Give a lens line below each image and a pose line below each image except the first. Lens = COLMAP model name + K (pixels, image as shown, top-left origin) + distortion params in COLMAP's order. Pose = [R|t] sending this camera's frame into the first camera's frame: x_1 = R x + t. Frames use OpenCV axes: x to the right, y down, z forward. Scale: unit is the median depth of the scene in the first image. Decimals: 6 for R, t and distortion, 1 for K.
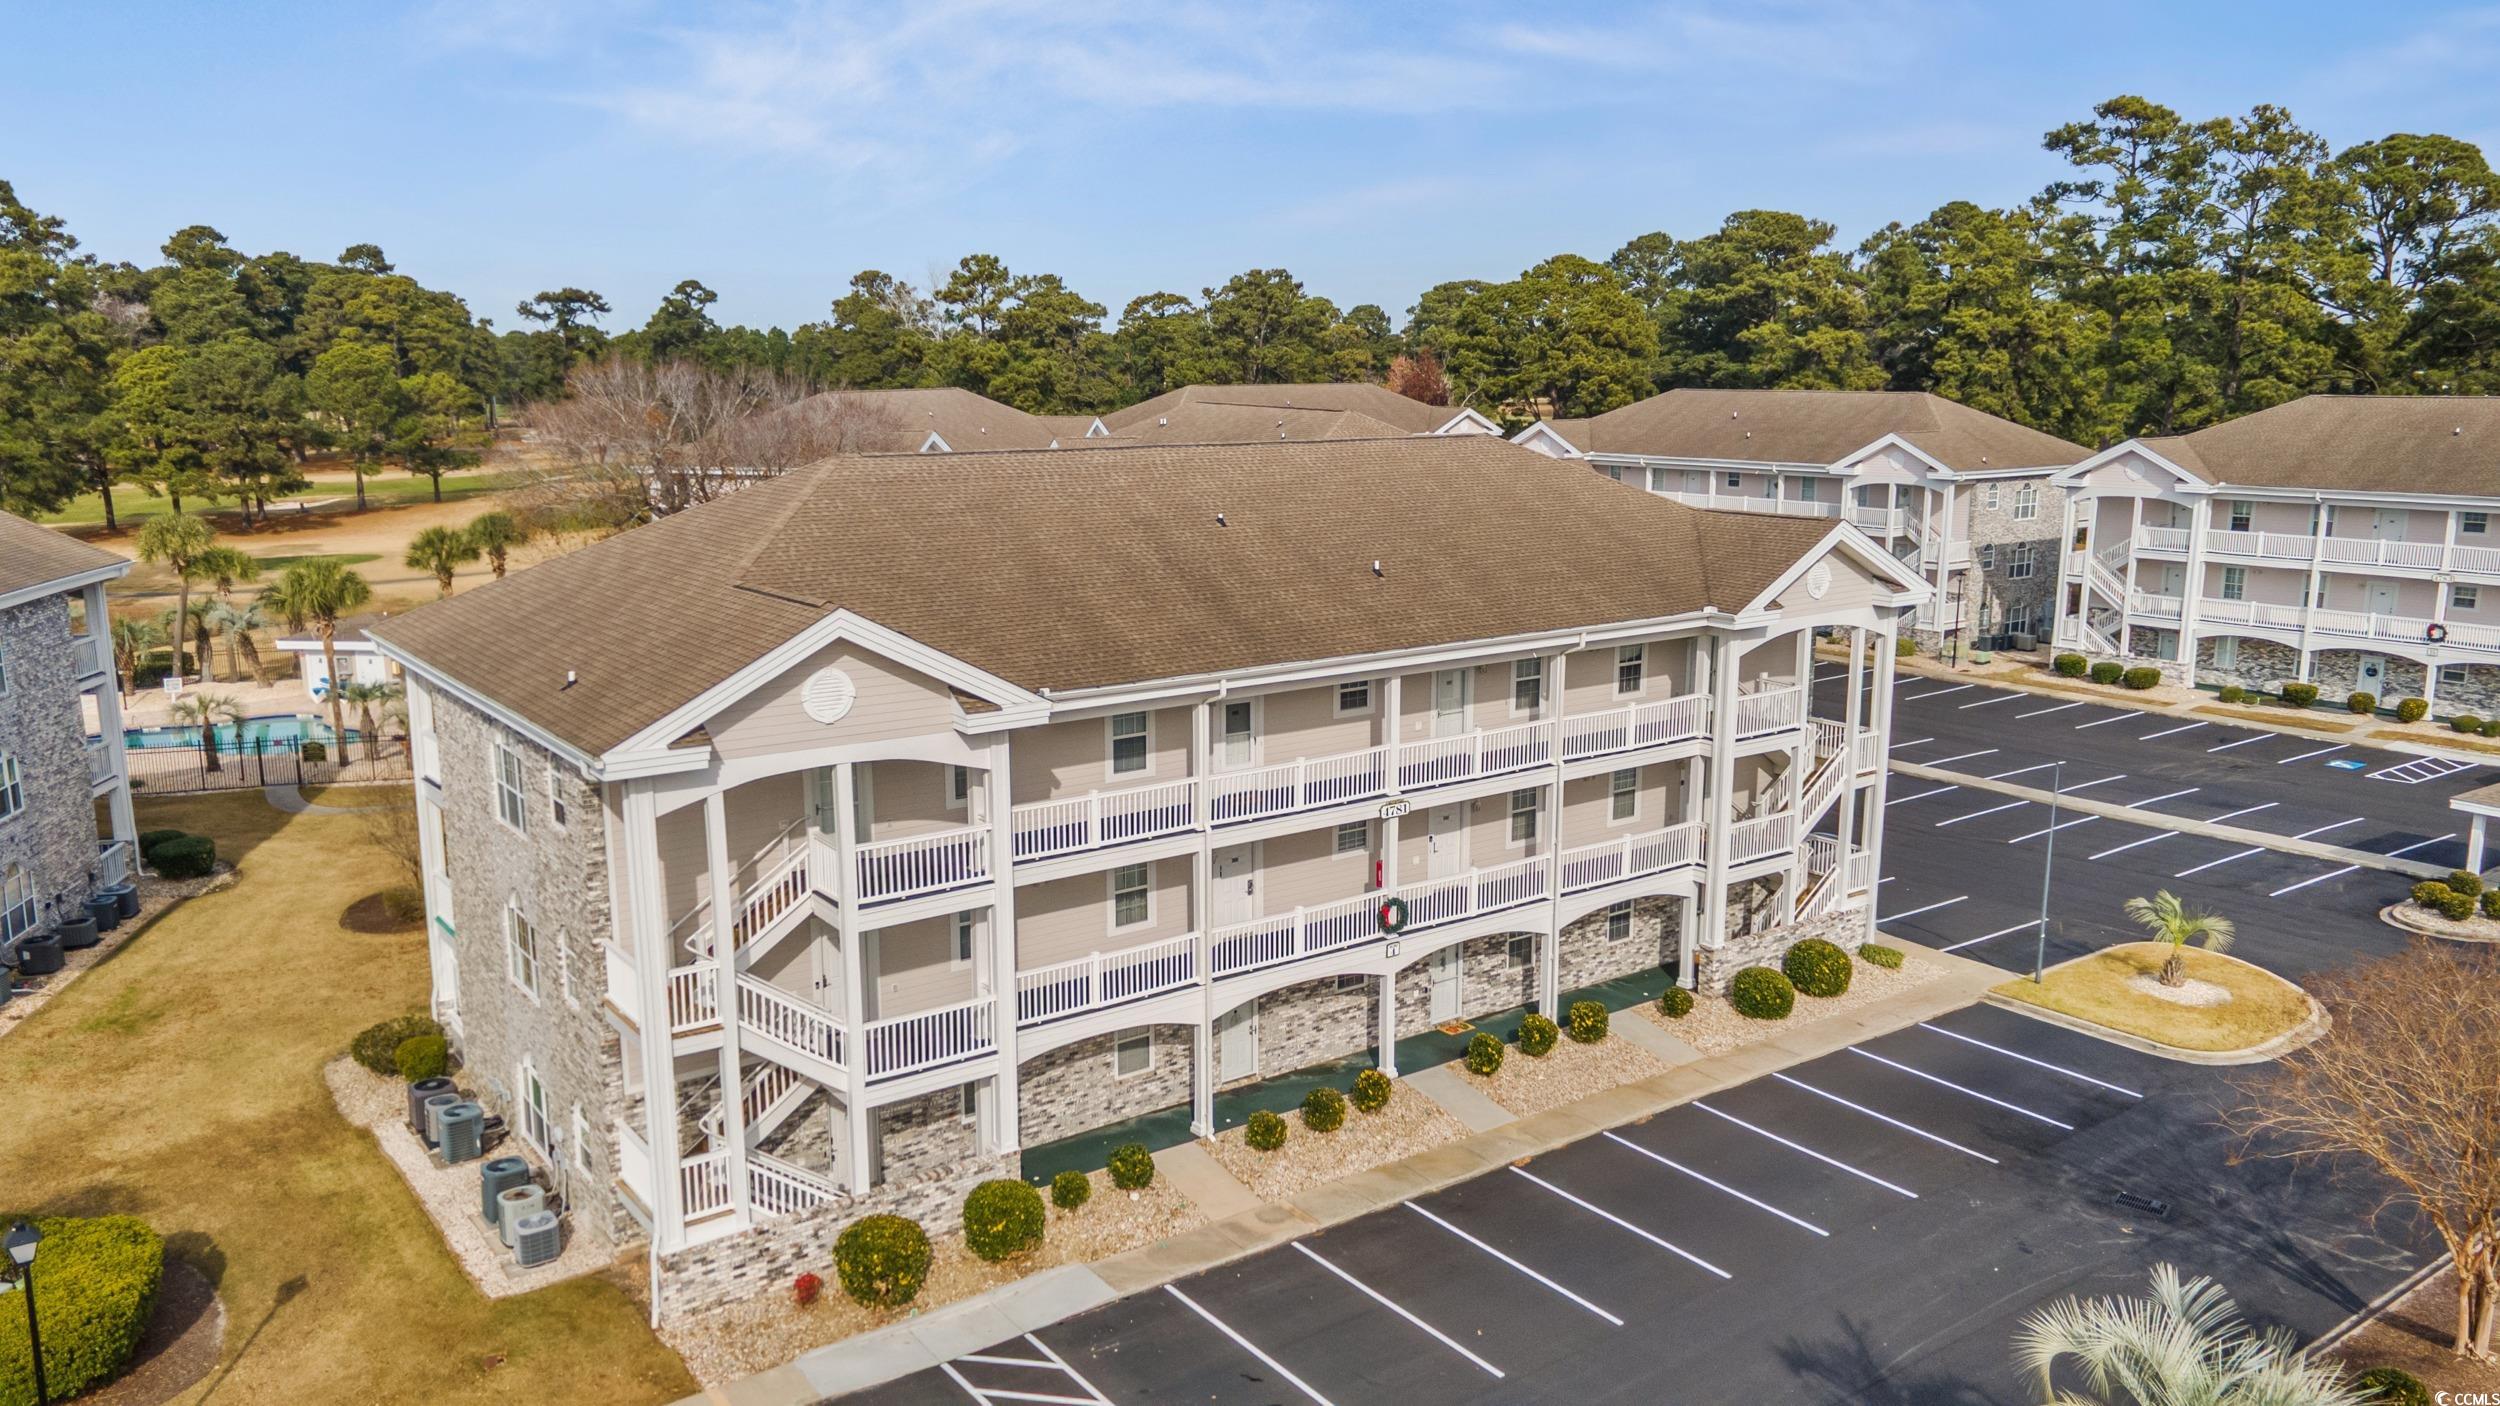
lens RADIAL K [[1810.6, 0, 1242.8], [0, 1810.6, 723.6], [0, 0, 1]] dist [0.030812, 0.032271]
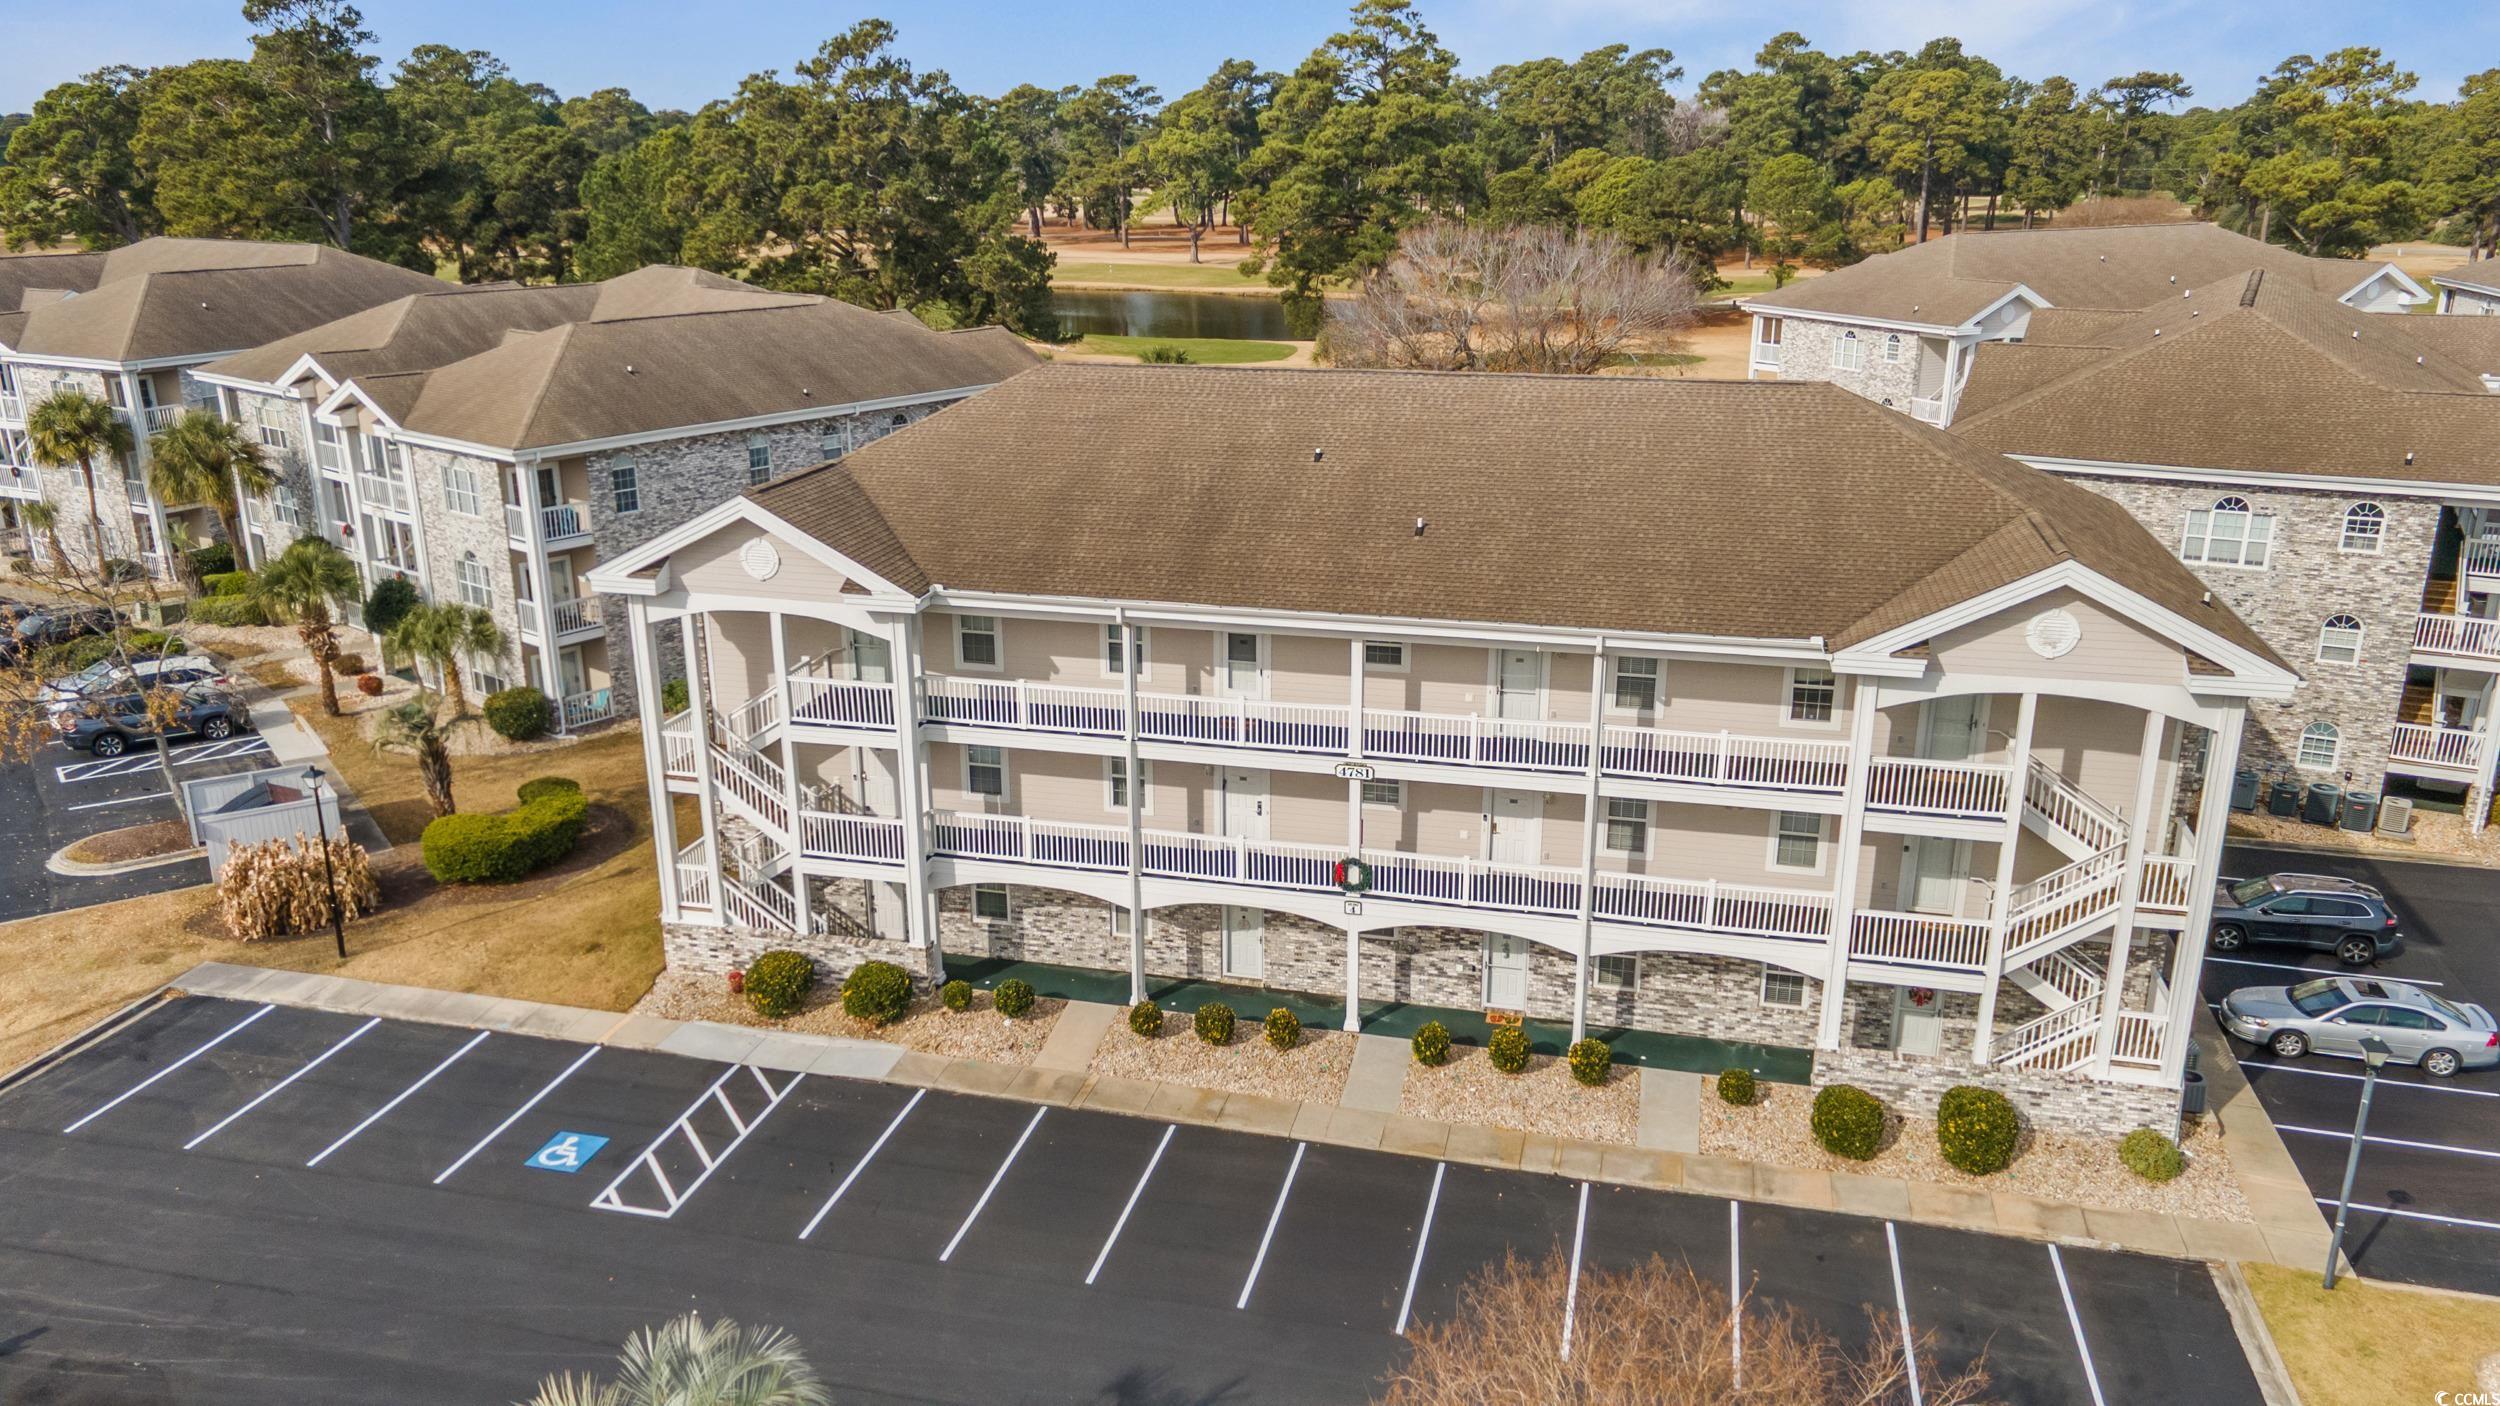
lens RADIAL K [[1810.6, 0, 1239.5], [0, 1810.6, 706.5], [0, 0, 1]] dist [0.030812, 0.032271]
pose [[0.637541, 0.231723, -0.734742, 0.755566], [-0.151198, 0.972781, 0.175600, -0.149999], [0.755434, -0.000860, 0.655224, 0.301529]]
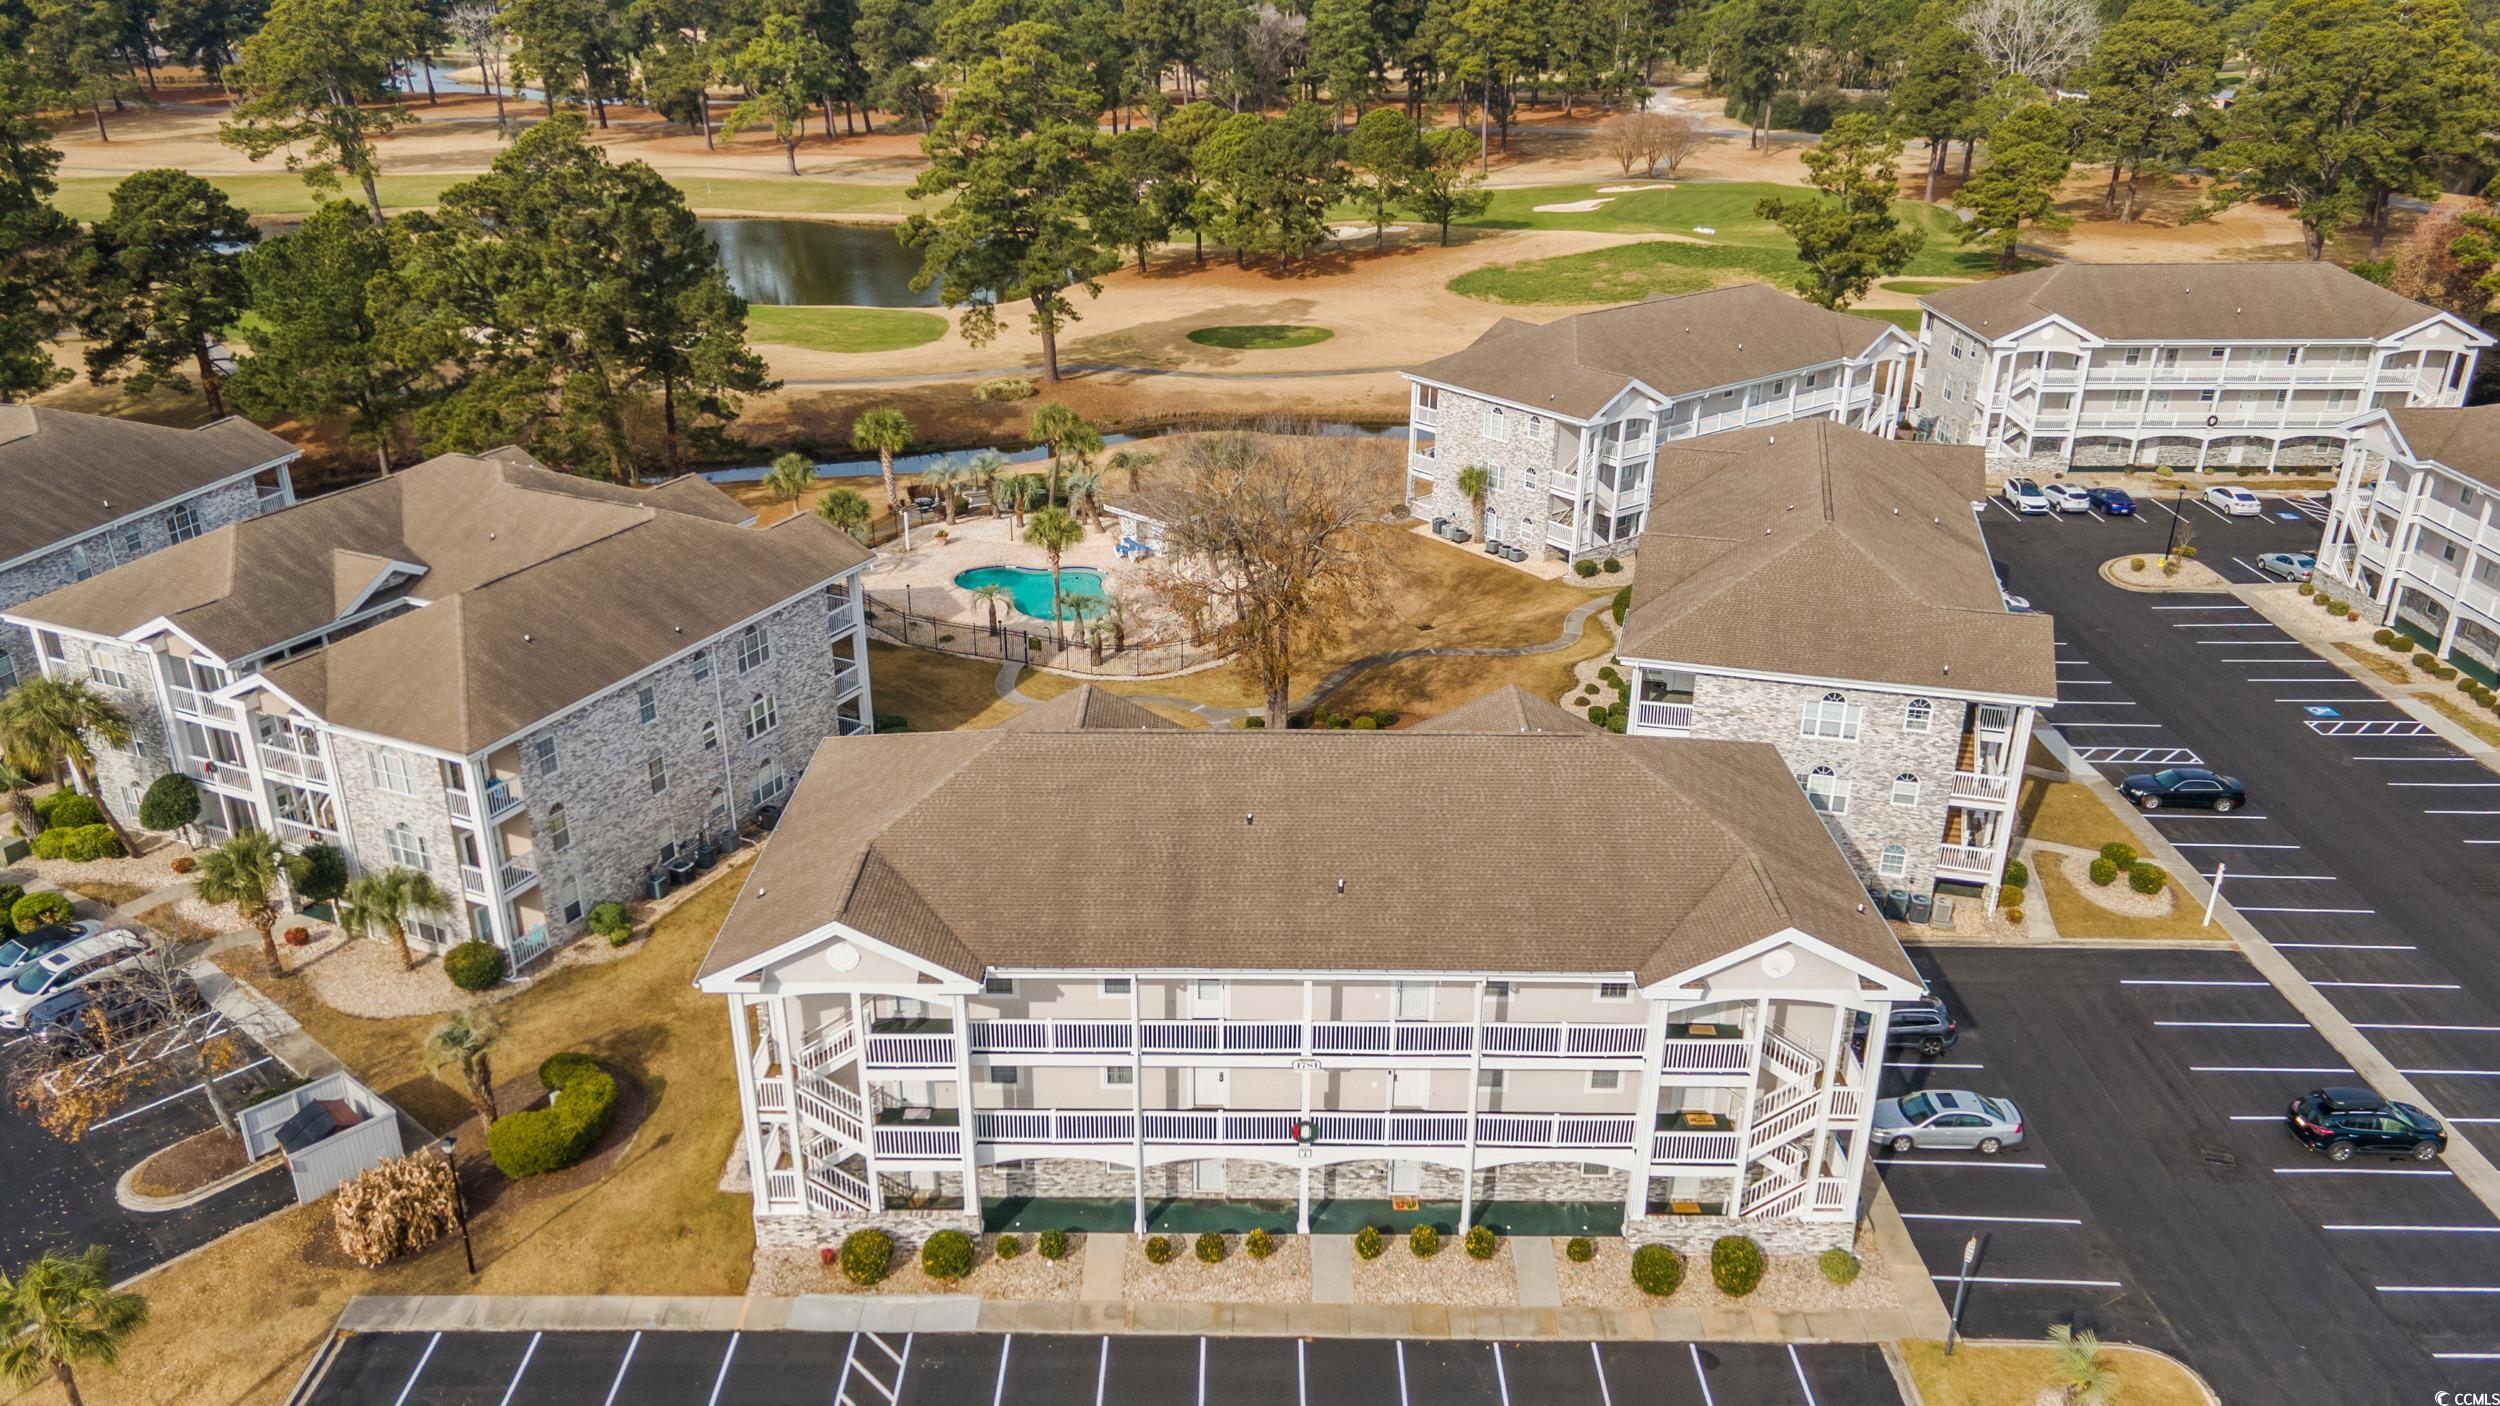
lens RADIAL K [[1810.6, 0, 1236.5], [0, 1810.6, 715.8], [0, 0, 1]] dist [0.030812, 0.032271]
pose [[0.802549, 0.242392, -0.545124, 0.716944], [-0.121830, 0.961073, 0.247985, -0.533587], [0.584014, -0.132608, 0.800839, -0.090061]]
